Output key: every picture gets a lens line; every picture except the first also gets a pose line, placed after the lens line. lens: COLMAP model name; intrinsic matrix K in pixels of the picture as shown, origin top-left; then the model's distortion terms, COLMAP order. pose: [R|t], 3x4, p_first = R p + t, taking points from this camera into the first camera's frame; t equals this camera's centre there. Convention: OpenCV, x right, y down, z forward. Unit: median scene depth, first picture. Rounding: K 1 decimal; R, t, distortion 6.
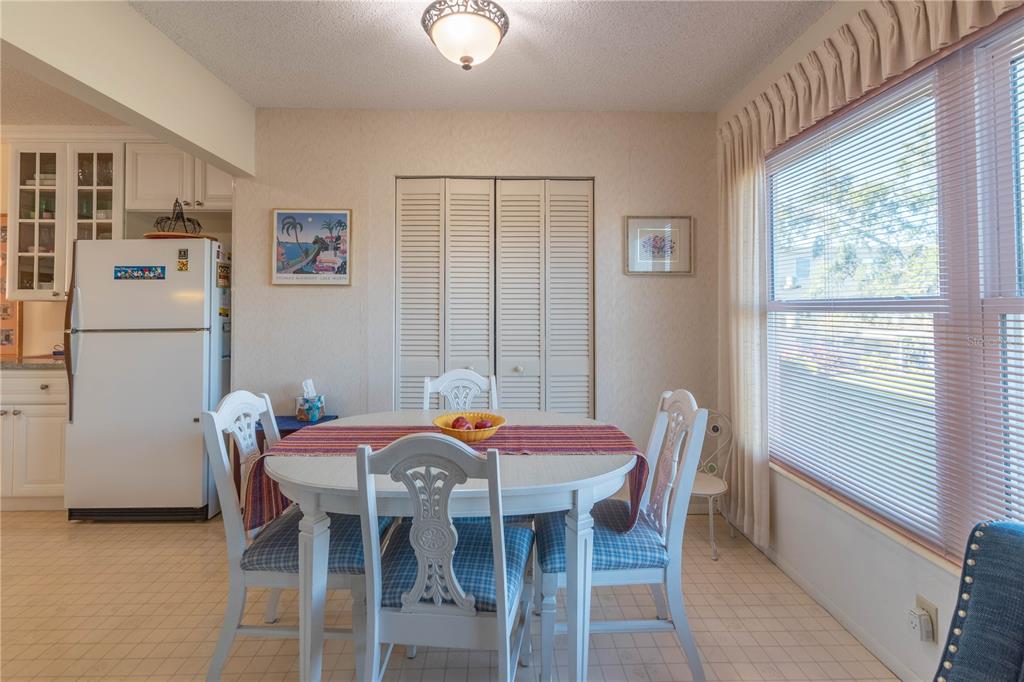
lens RADIAL K [[440.8, 0, 511.3], [0, 440.8, 302.5], [0, 0, 1]] dist [0.000508, 0.000099]
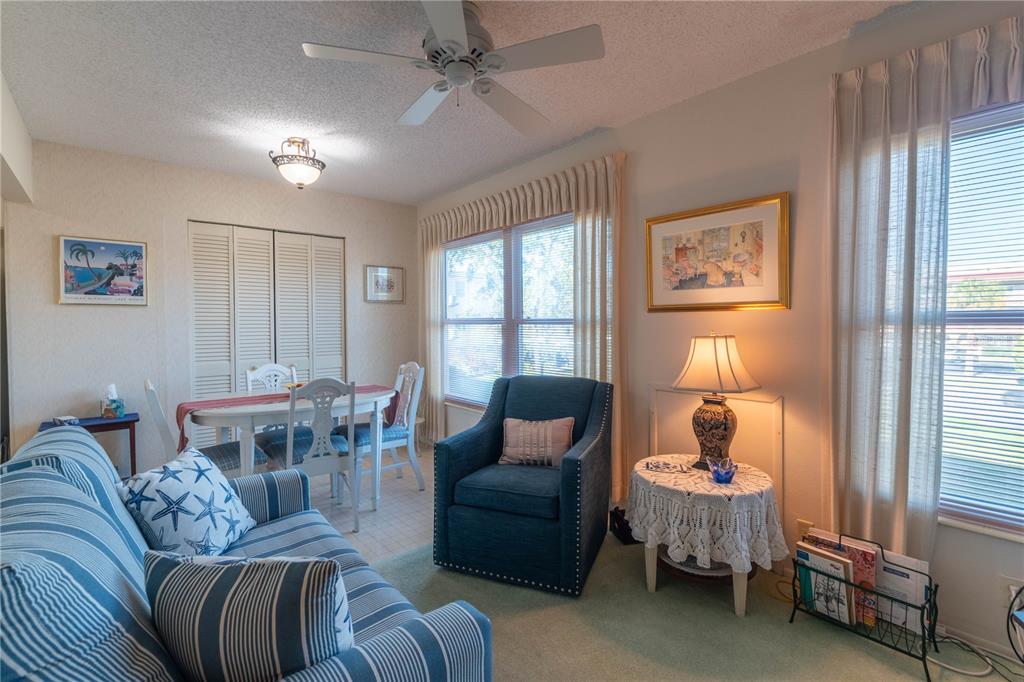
lens RADIAL K [[454.6, 0, 510.4], [0, 454.6, 328.3], [0, 0, 1]] dist [-0.000588, -0.000129]
pose [[0.769066, -0.012339, 0.639050, -0.398537], [-0.004146, 0.999696, 0.024292, -0.010630], [-0.639156, -0.021331, 0.768782, -0.610147]]
